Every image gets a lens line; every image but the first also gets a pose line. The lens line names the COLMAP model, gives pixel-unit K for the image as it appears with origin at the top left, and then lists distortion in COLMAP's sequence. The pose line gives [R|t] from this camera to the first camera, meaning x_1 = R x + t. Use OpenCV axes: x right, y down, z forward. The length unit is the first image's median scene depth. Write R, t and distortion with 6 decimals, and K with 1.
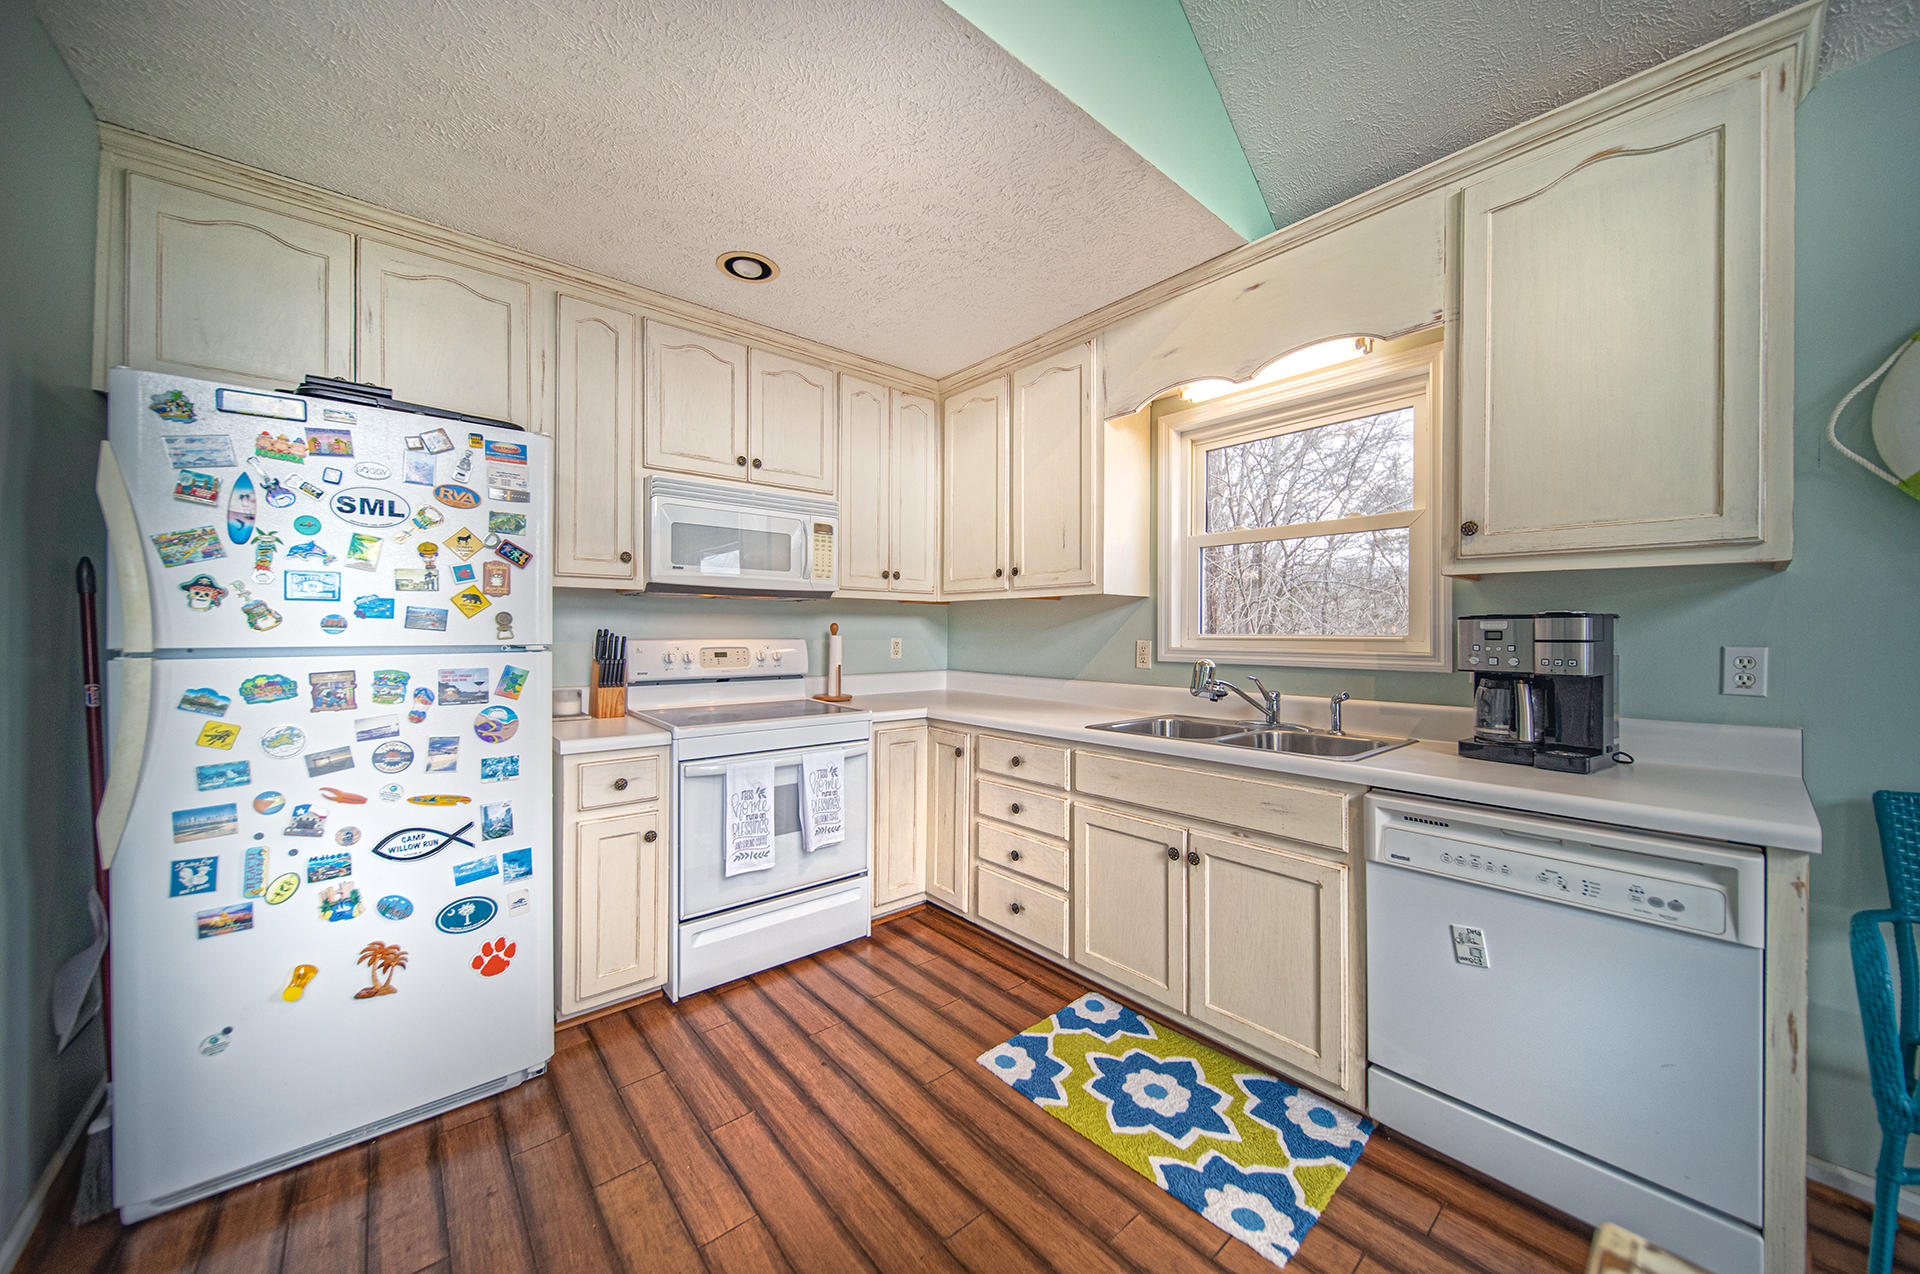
lens RADIAL K [[676.9, 0, 953.2], [0, 676.9, 629.8], [0, 0, 1]] dist [-0.001340, -0.000997]
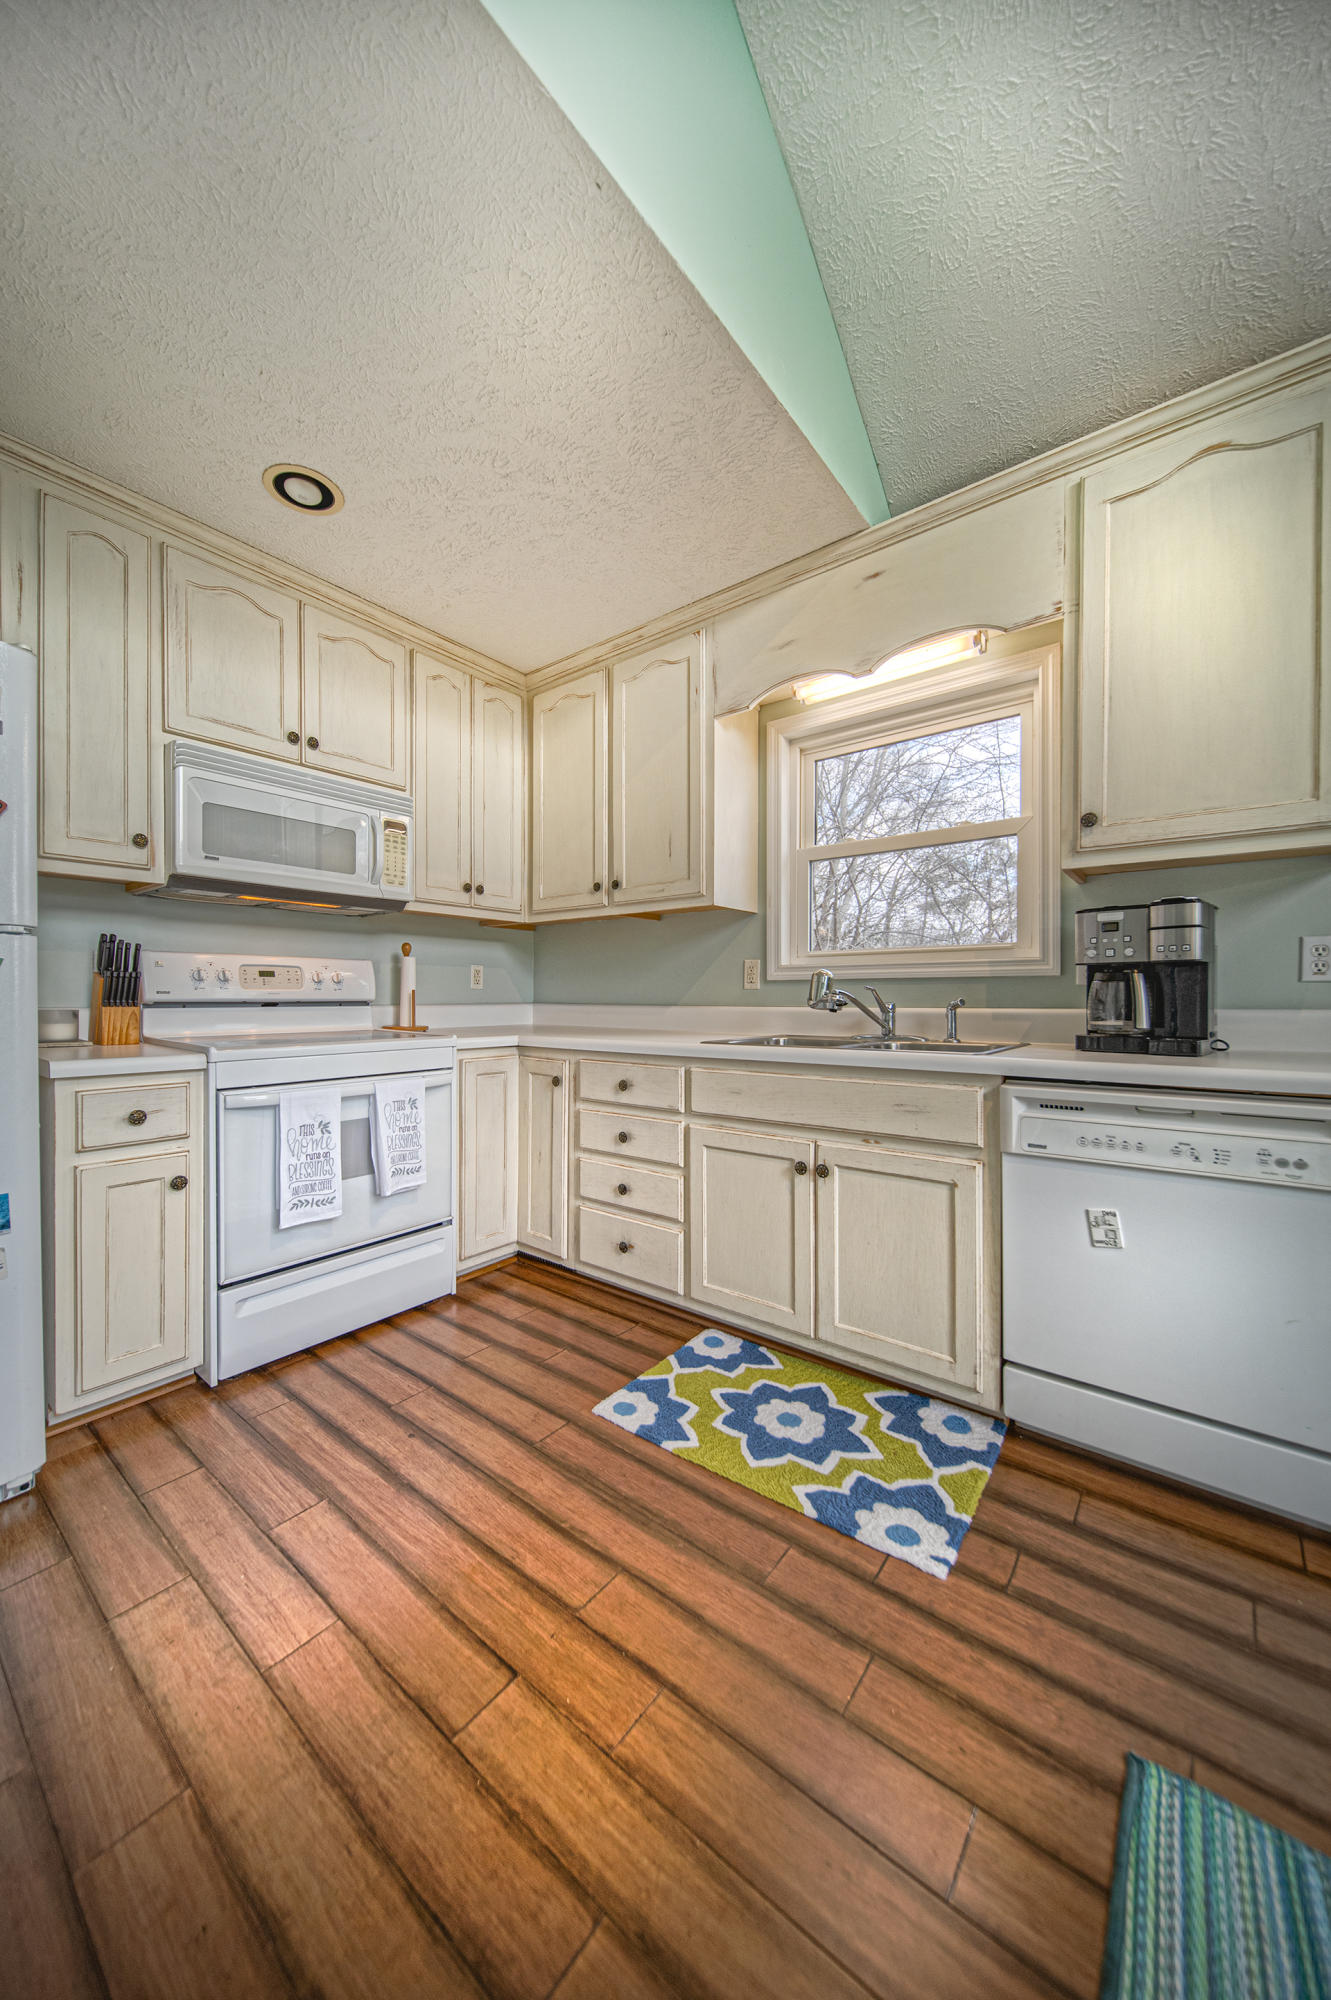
lens RADIAL K [[705.1, 0, 652.6], [0, 705.1, 998.0], [0, 0, 1]] dist [-0.001340, -0.000997]
pose [[0.982359, -0.004426, 0.186953, -0.052016], [0.003170, 0.999970, 0.007017, 0.082855], [-0.186978, -0.006300, 0.982344, 0.077588]]
